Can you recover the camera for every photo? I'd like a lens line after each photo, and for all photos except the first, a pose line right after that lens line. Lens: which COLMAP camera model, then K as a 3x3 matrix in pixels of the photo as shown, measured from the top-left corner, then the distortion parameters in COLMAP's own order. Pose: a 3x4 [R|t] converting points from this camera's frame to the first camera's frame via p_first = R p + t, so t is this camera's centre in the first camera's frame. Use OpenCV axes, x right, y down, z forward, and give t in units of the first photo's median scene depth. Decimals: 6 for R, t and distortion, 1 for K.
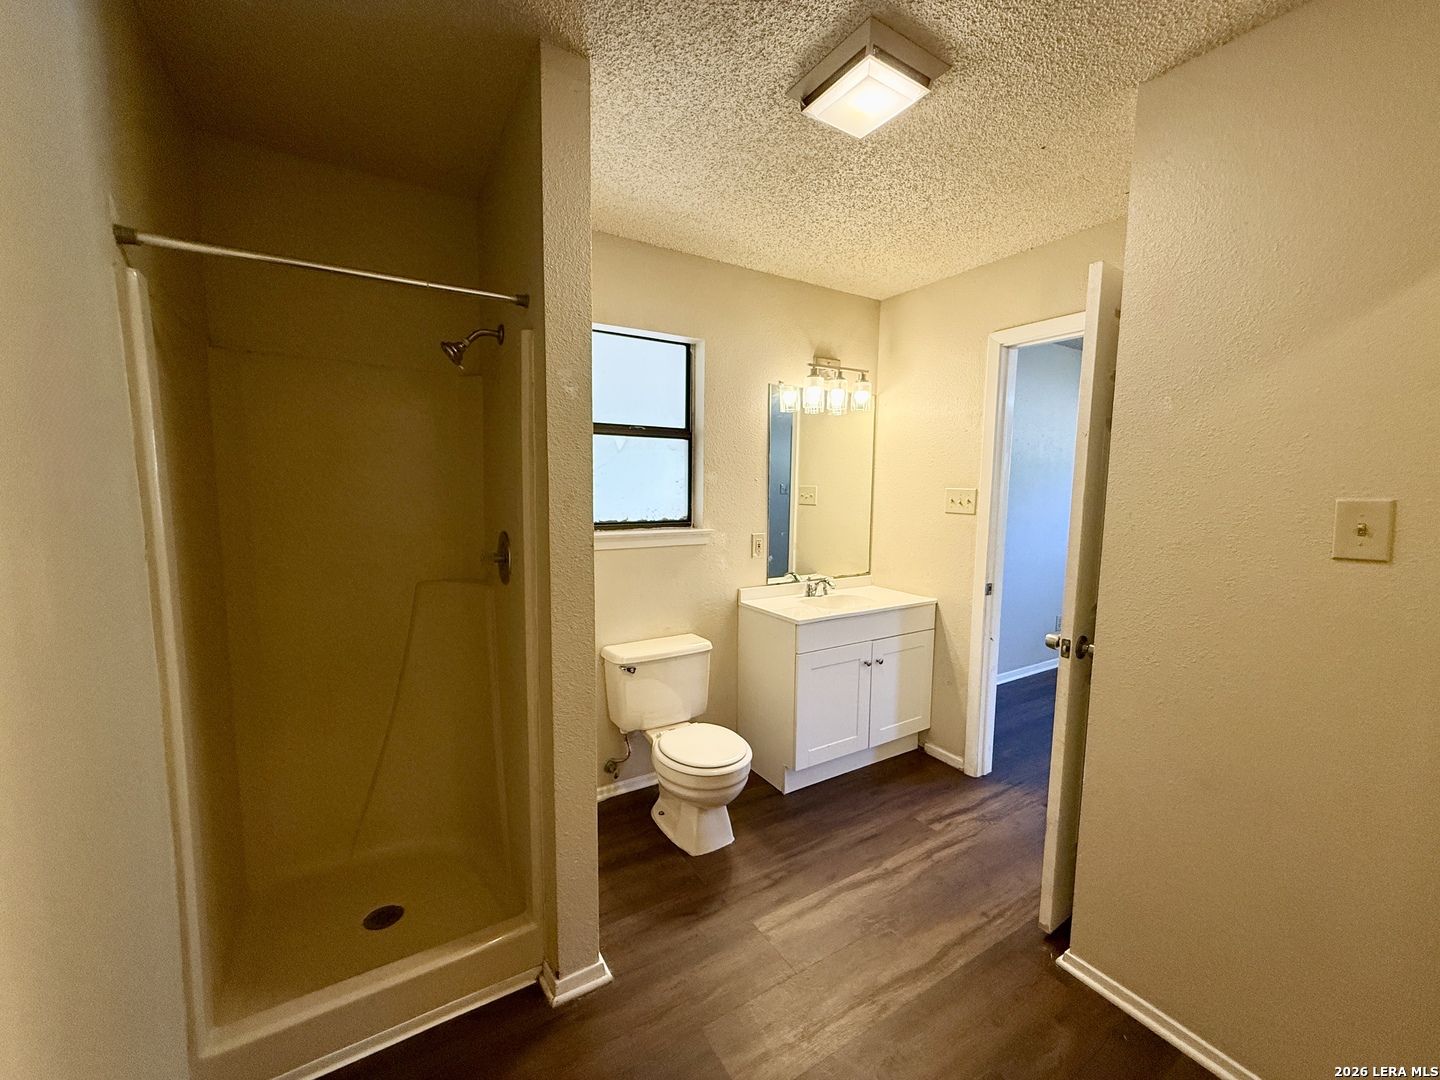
lens RADIAL K [[572.4, 0, 720.0], [0, 572.4, 540.0], [0, 0, 1]] dist [-0.001431, -0.000012]
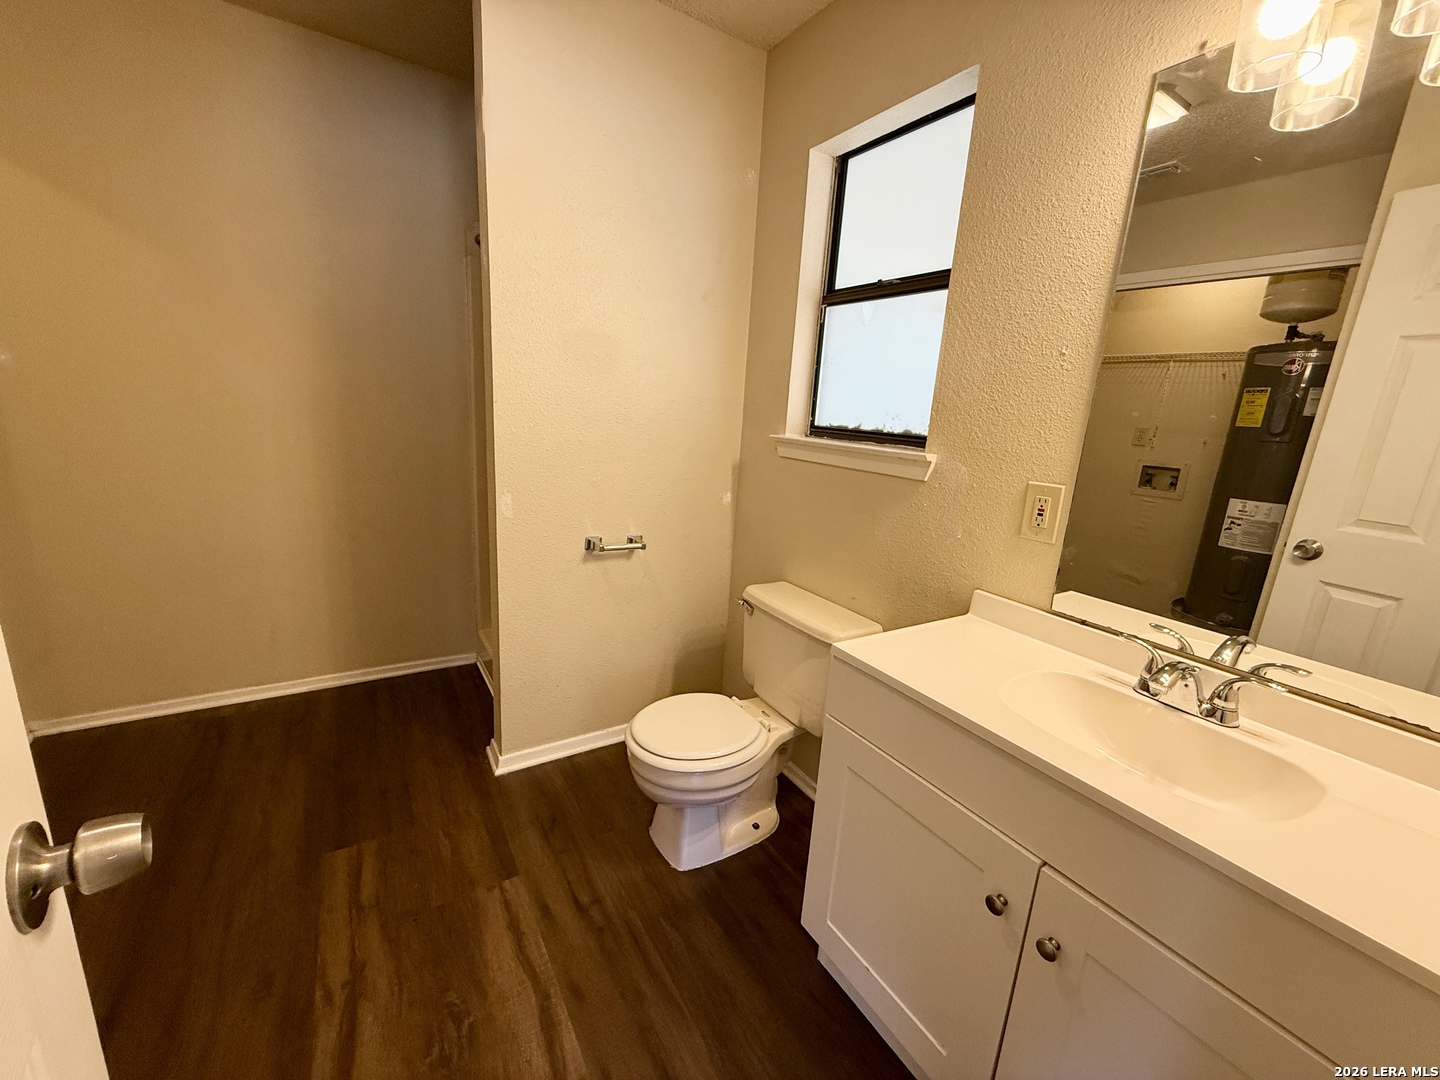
lens RADIAL K [[567.1, 0, 701.8], [0, 567.1, 516.7], [0, 0, 1]] dist [0.001462, 0.000232]
pose [[-0.001357, 0.204905, -0.978781, 0.576489], [-0.135073, 0.969774, 0.203207, -0.046811], [0.990835, 0.132483, 0.026361, 0.871428]]
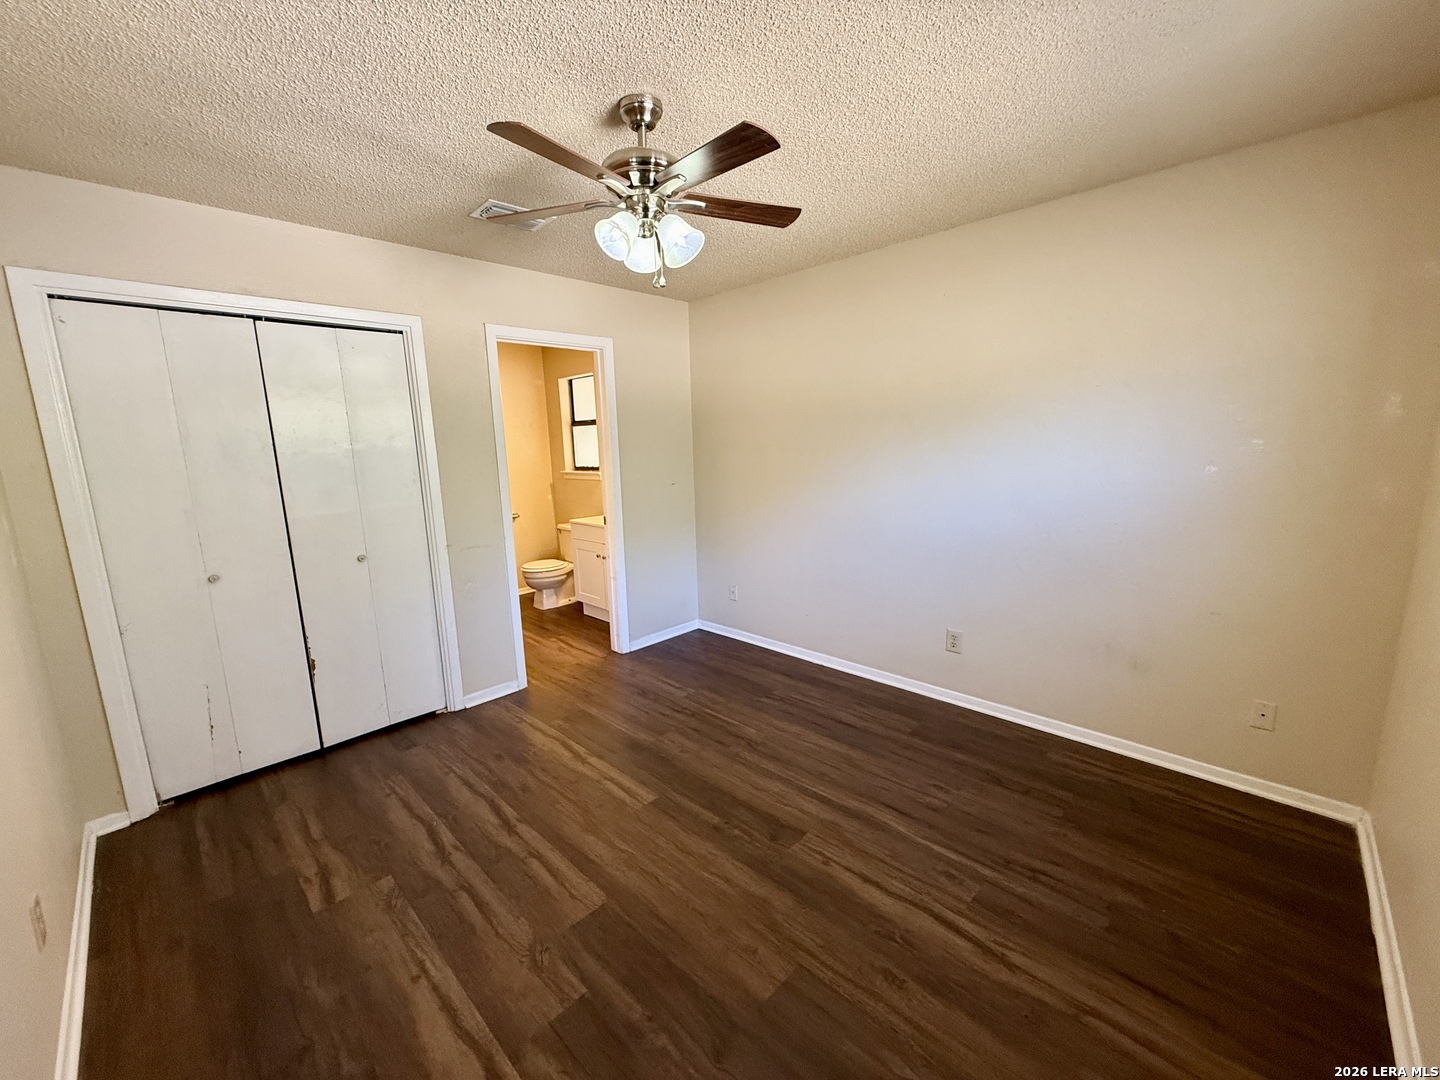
lens RADIAL K [[572.4, 0, 720.0], [0, 572.4, 540.0], [0, 0, 1]] dist [-0.001431, -0.000012]
pose [[0.233672, 0.157519, -0.959471, 2.158689], [-0.042378, 0.987502, 0.151800, -0.114256], [0.971391, 0.005189, 0.237427, 1.050141]]
